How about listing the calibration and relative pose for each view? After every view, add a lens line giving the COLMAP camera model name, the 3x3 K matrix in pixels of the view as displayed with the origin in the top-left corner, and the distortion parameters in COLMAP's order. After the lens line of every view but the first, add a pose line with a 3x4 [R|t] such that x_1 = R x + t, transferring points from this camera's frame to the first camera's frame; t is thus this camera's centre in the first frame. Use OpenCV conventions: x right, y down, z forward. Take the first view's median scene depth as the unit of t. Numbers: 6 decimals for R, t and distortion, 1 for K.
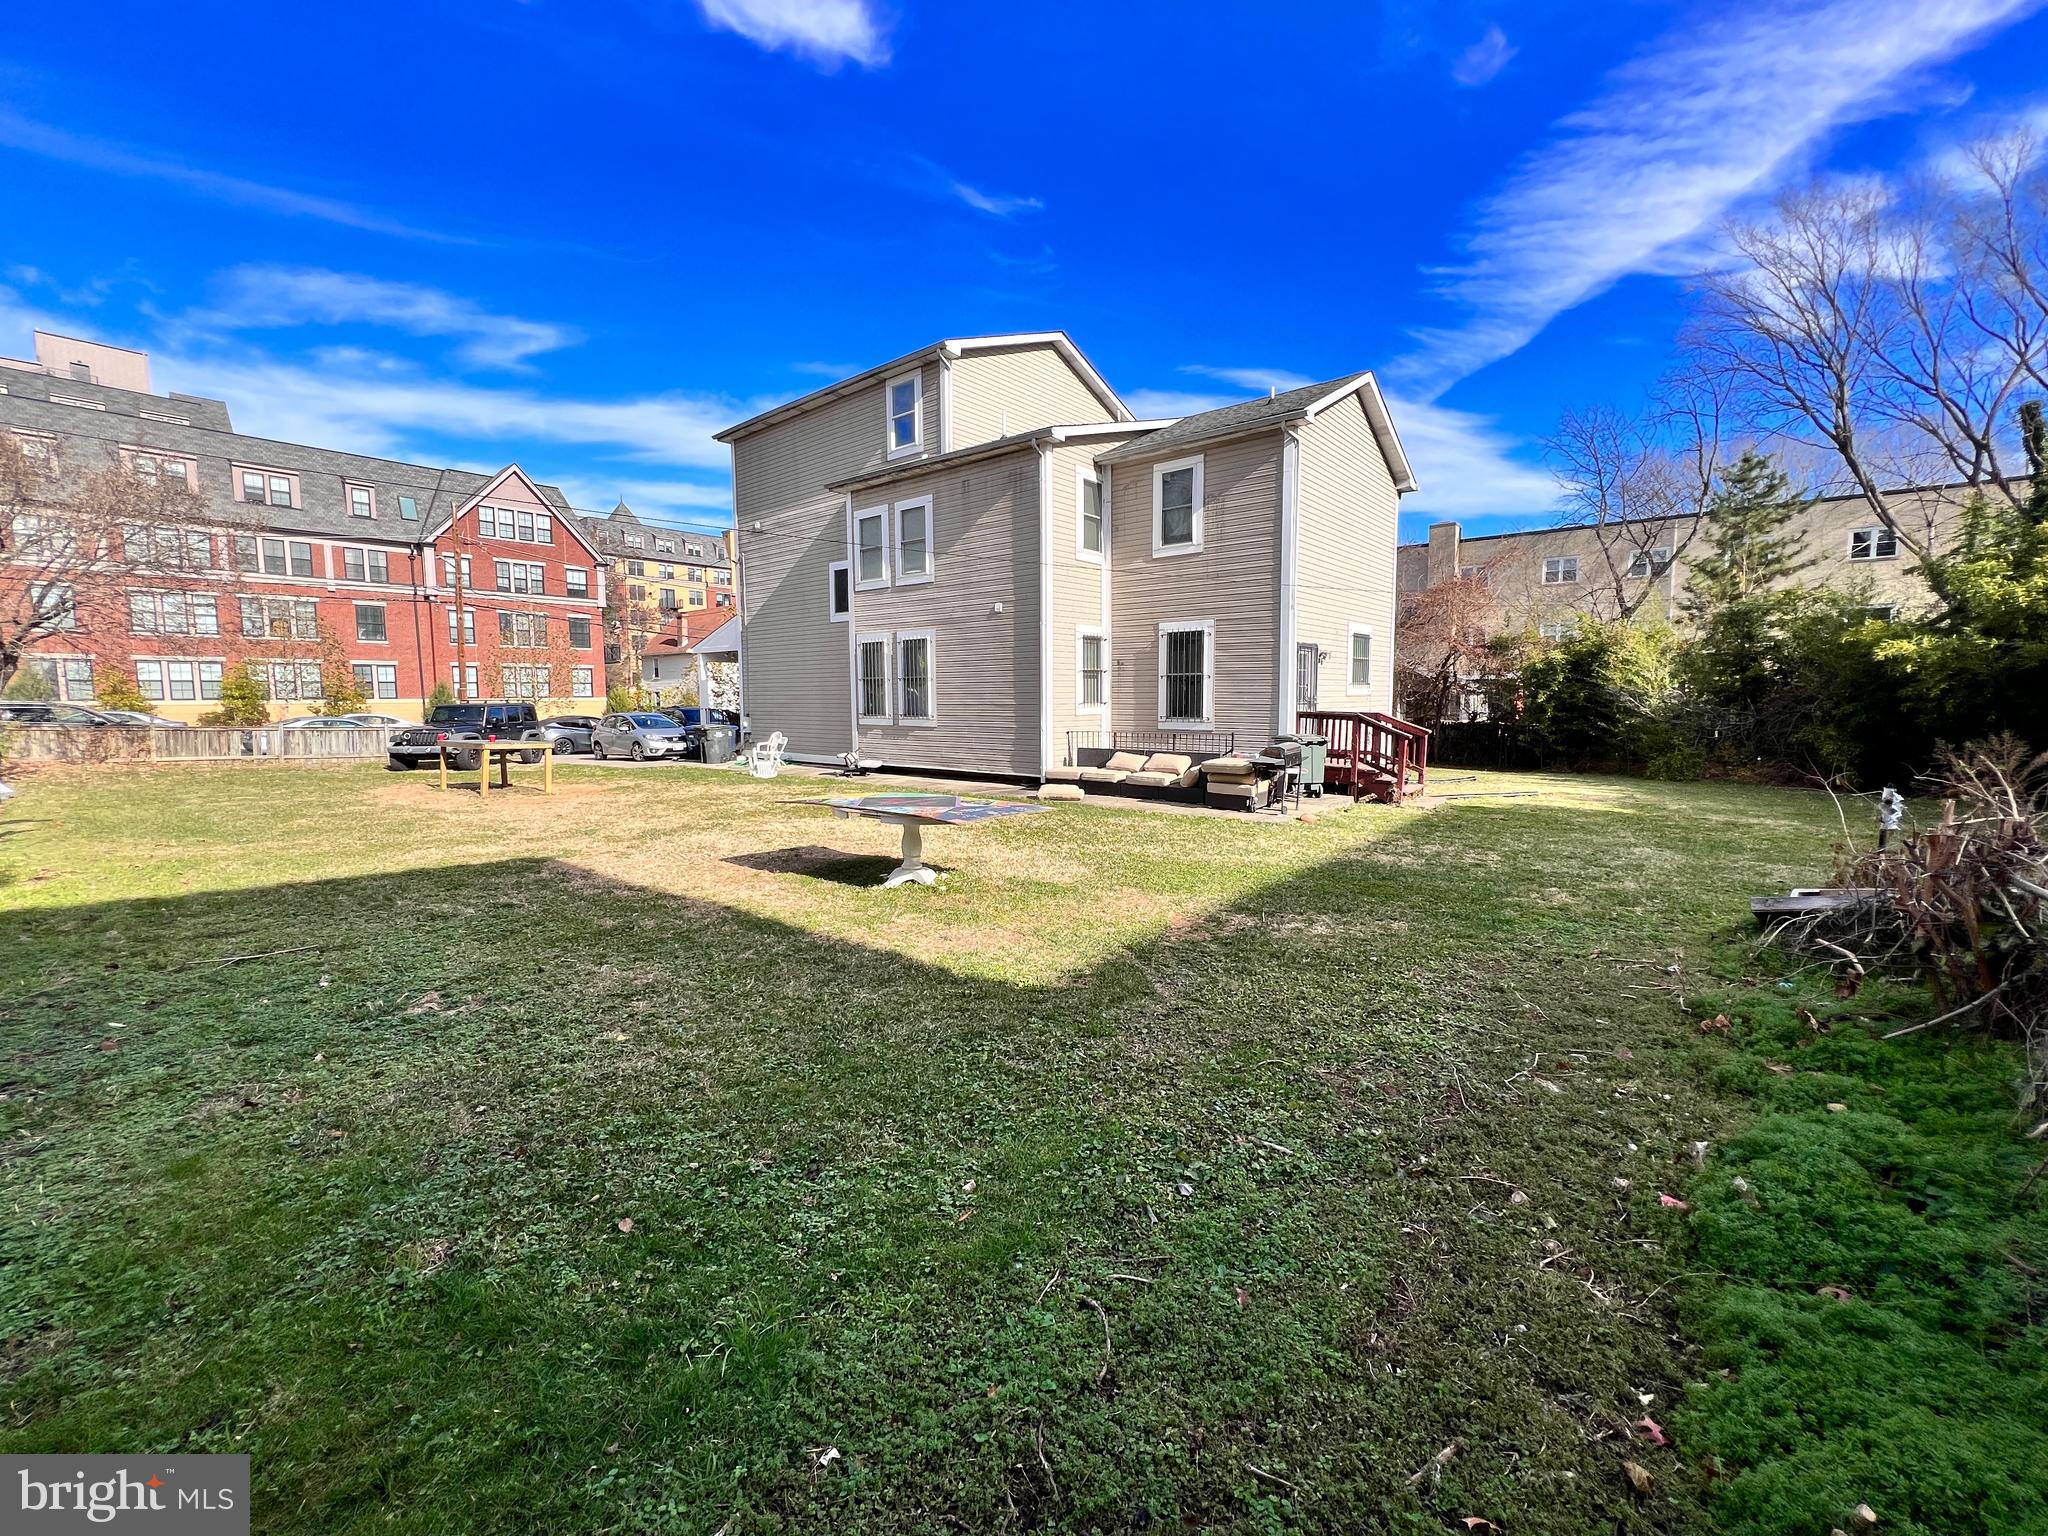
lens RADIAL K [[818.7, 0, 1021.7], [0, 818.7, 765.2], [0, 0, 1]] dist [-0.000996, 0.000793]
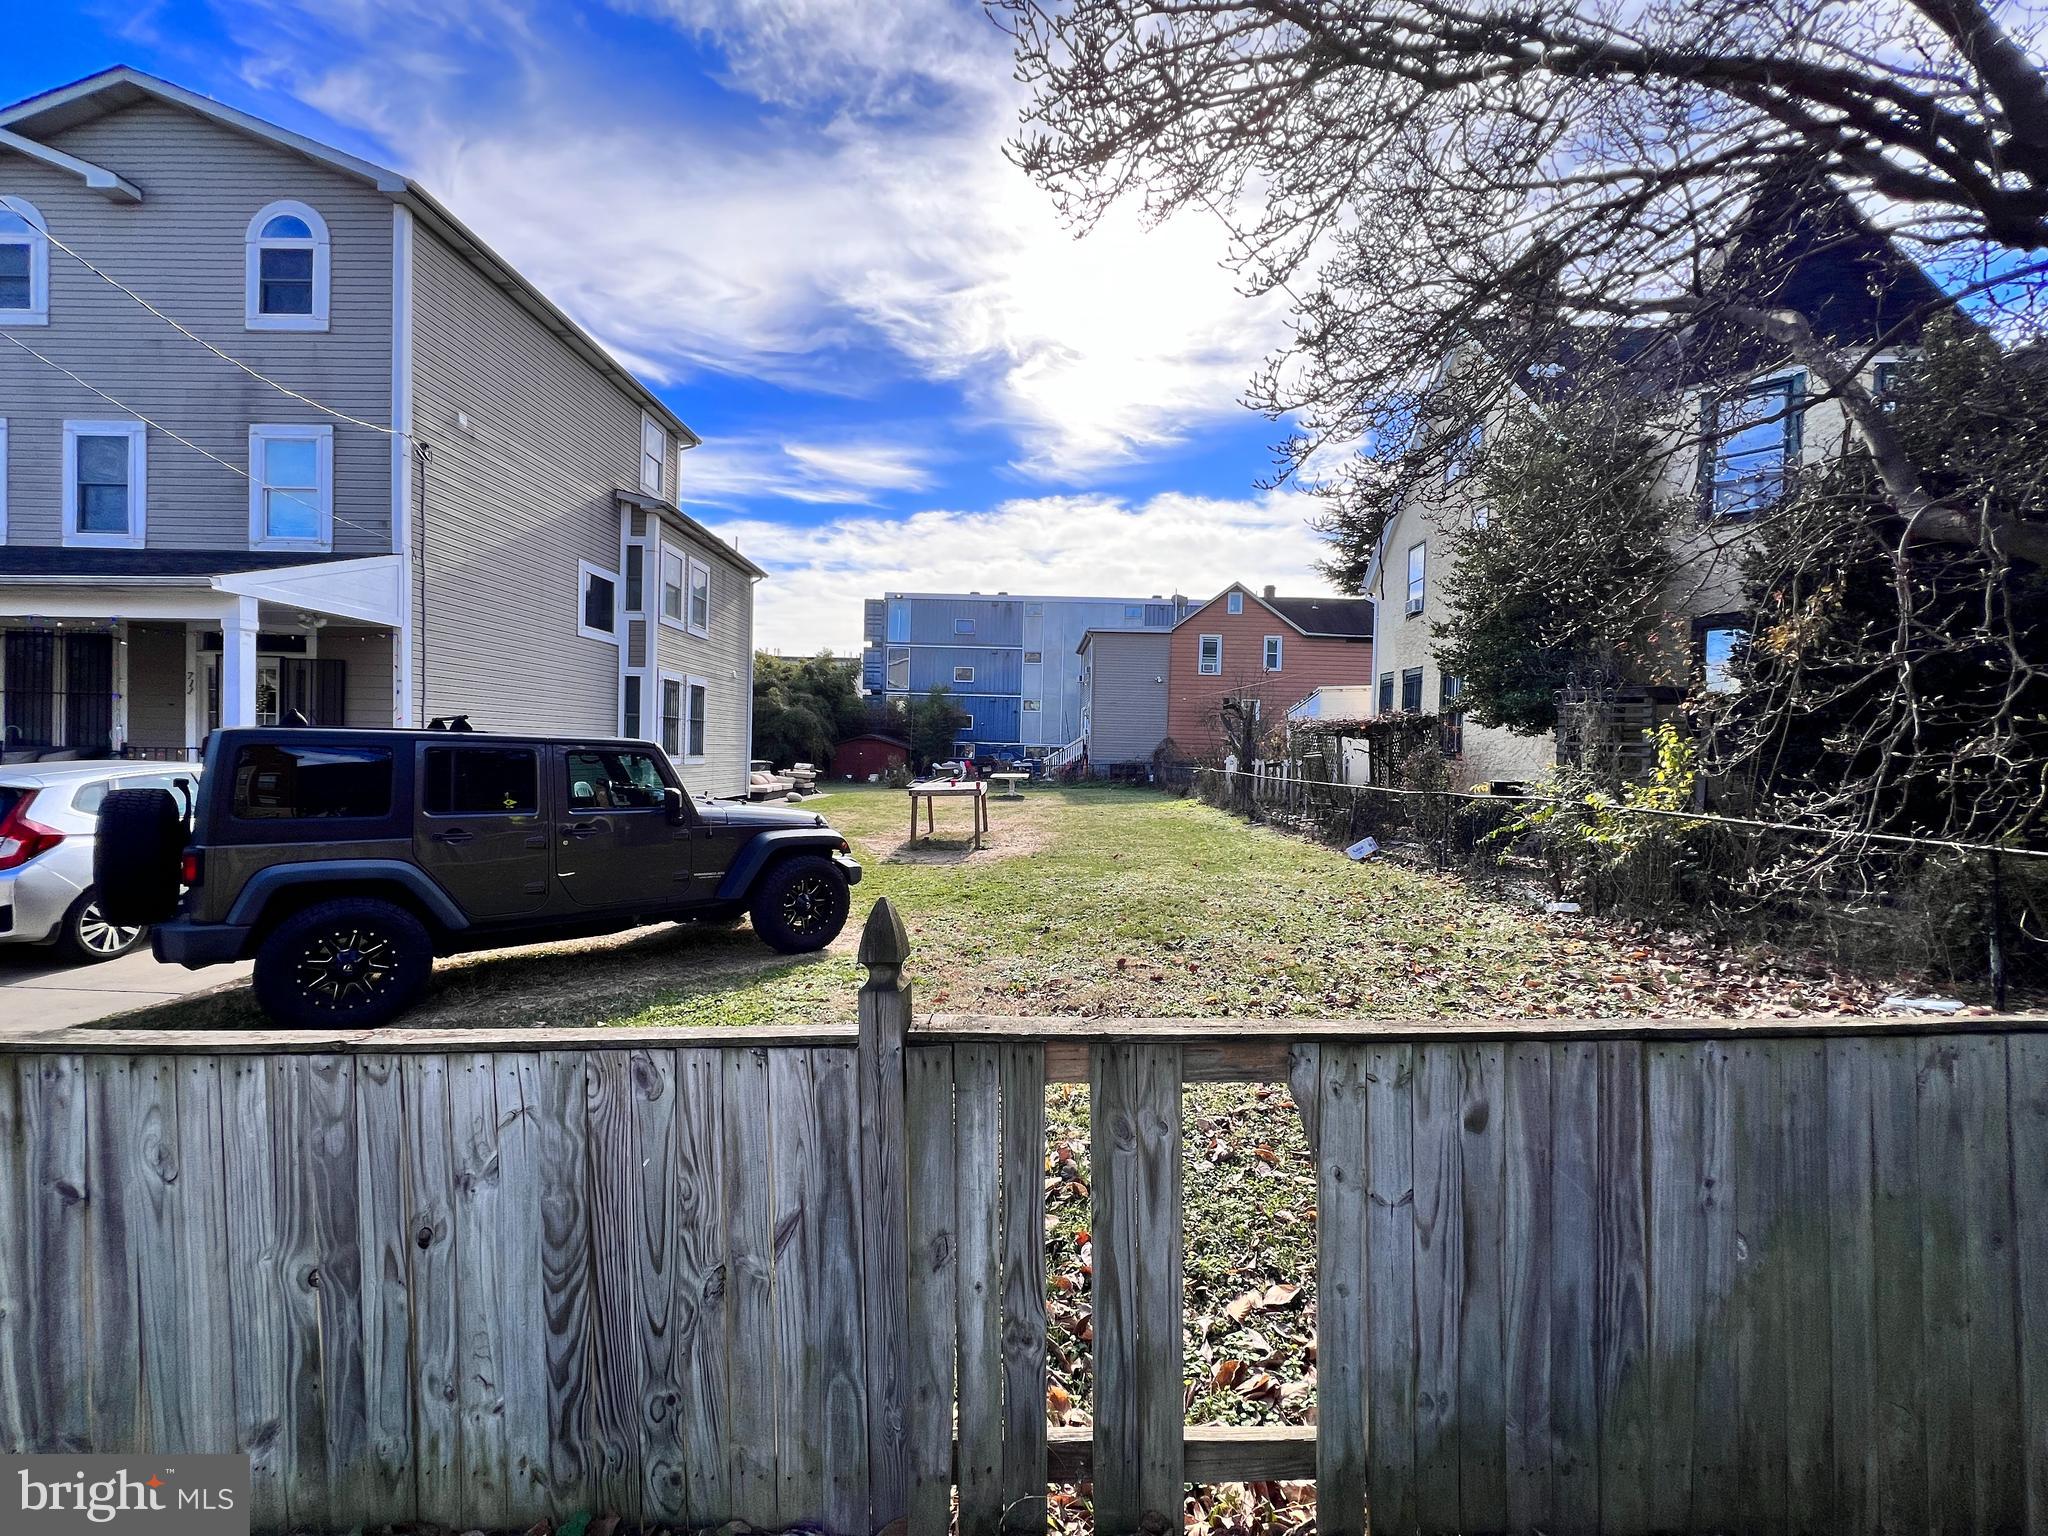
lens RADIAL K [[818.7, 0, 1055.6], [0, 818.7, 763.8], [0, 0, 1]] dist [-0.000996, 0.000793]
pose [[-0.624063, -0.017071, 0.781188, -1.426521], [0.049529, 0.996887, 0.061352, -0.103656], [-0.779803, 0.076979, -0.621274, 1.475612]]
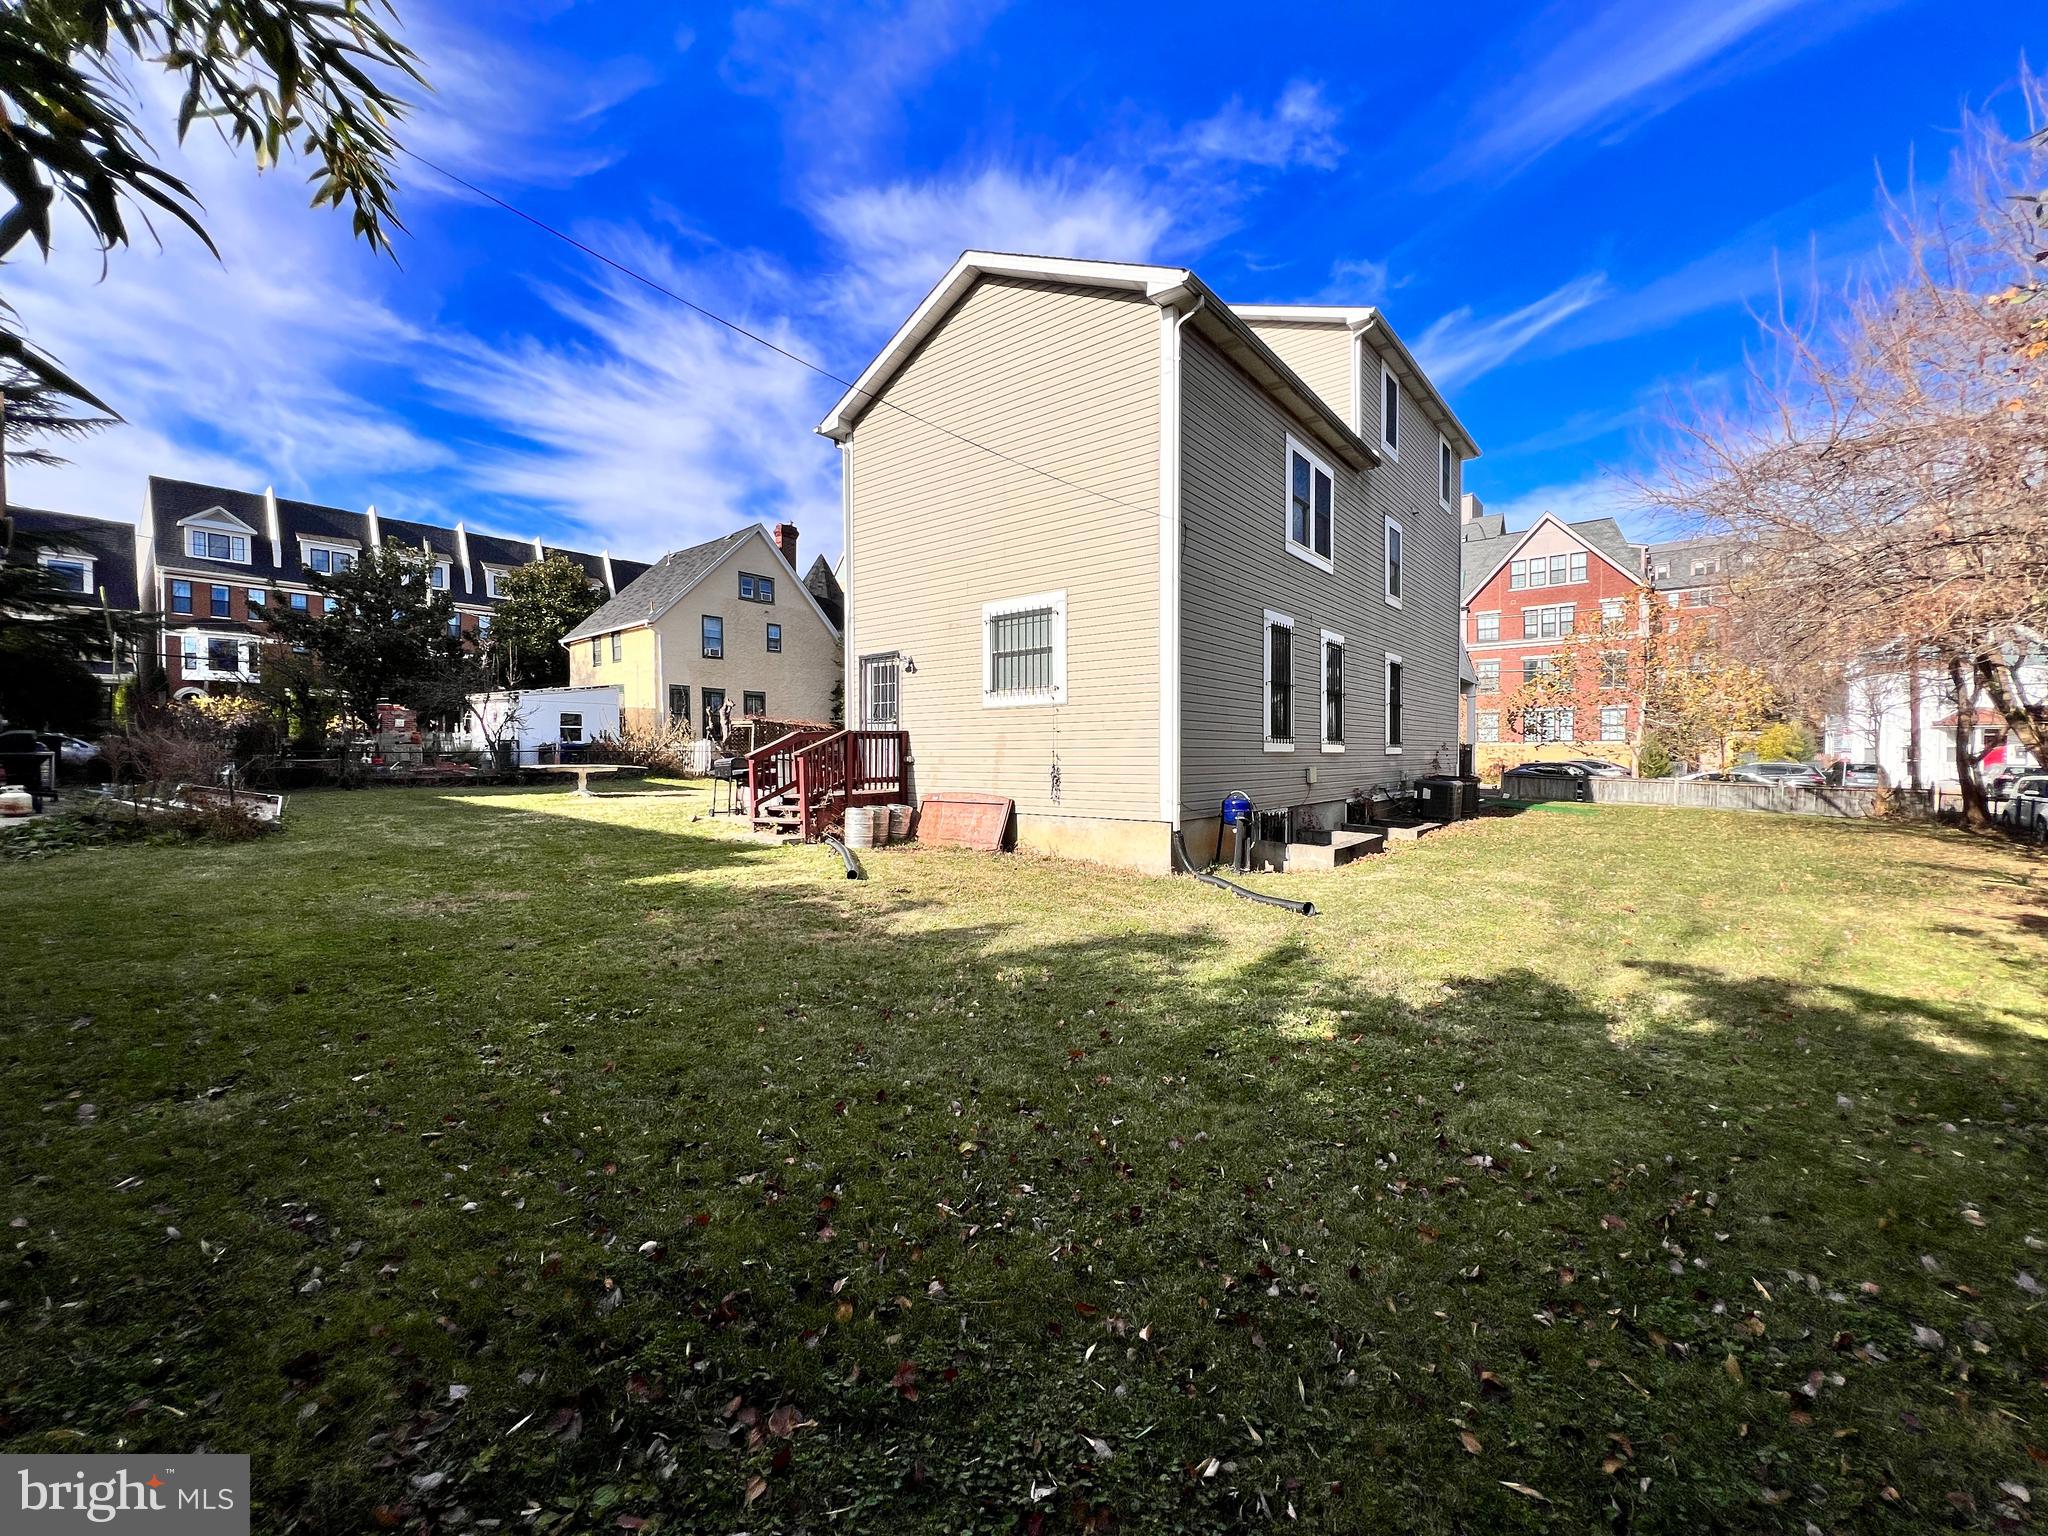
lens RADIAL K [[818.7, 0, 1026.7], [0, 818.7, 770.8], [0, 0, 1]] dist [-0.000996, 0.000793]
pose [[0.010616, 0.024749, -0.999637, 1.142156], [-0.083828, 0.996197, 0.023774, -0.054889], [0.996424, 0.083545, 0.012650, 1.088180]]
